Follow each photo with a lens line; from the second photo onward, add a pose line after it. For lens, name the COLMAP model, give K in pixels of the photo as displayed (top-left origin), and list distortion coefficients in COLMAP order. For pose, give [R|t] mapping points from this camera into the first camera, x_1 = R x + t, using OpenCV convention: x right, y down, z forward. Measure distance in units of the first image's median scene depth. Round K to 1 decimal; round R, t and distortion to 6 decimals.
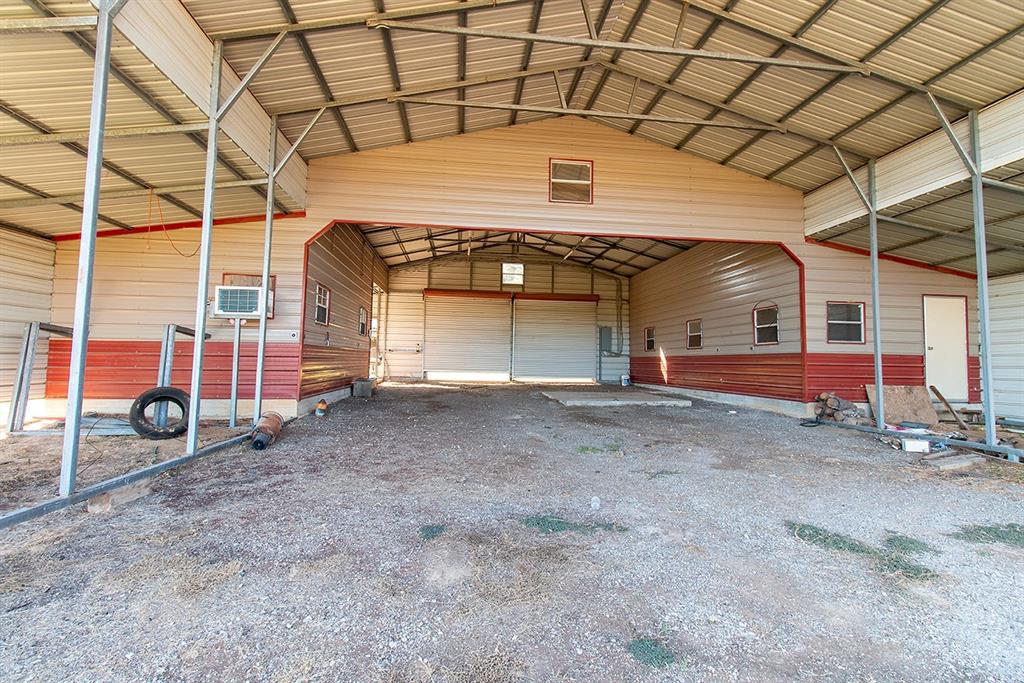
lens RADIAL K [[473.1, 0, 514.4], [0, 473.1, 339.5], [0, 0, 1]] dist [0.005067, 0.000236]
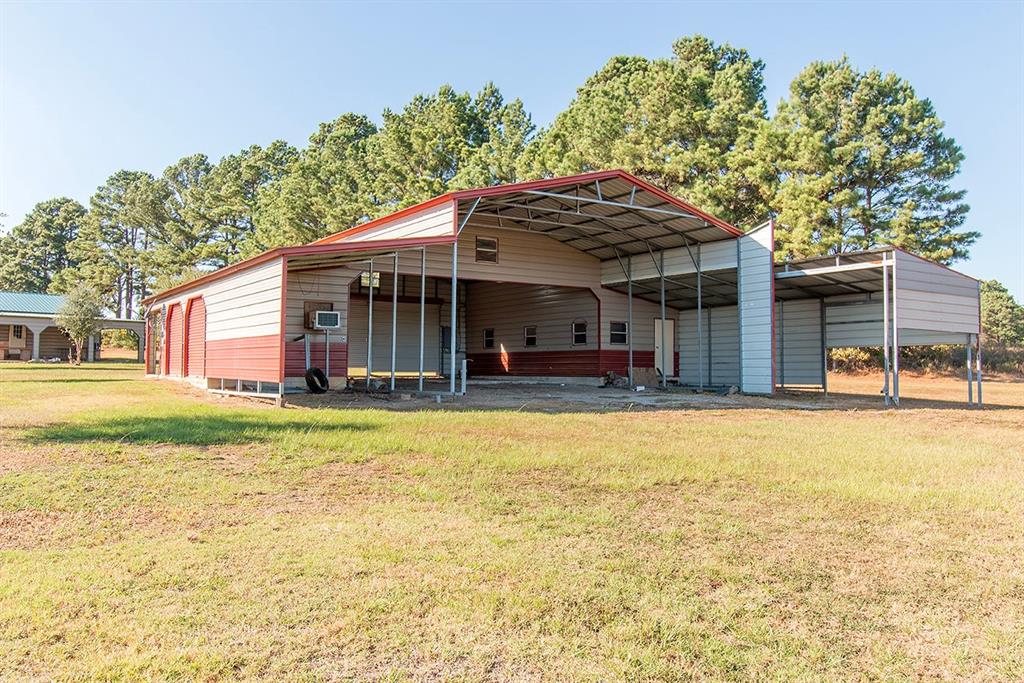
lens RADIAL K [[819.7, 0, 511.9], [0, 819.7, 340.7], [0, 0, 1]] dist [0.004539, -0.000100]
pose [[0.896823, 0.005455, 0.442355, -1.038800], [-0.013136, 0.999811, 0.014302, -0.045874], [-0.442194, -0.018637, 0.896726, -1.604554]]
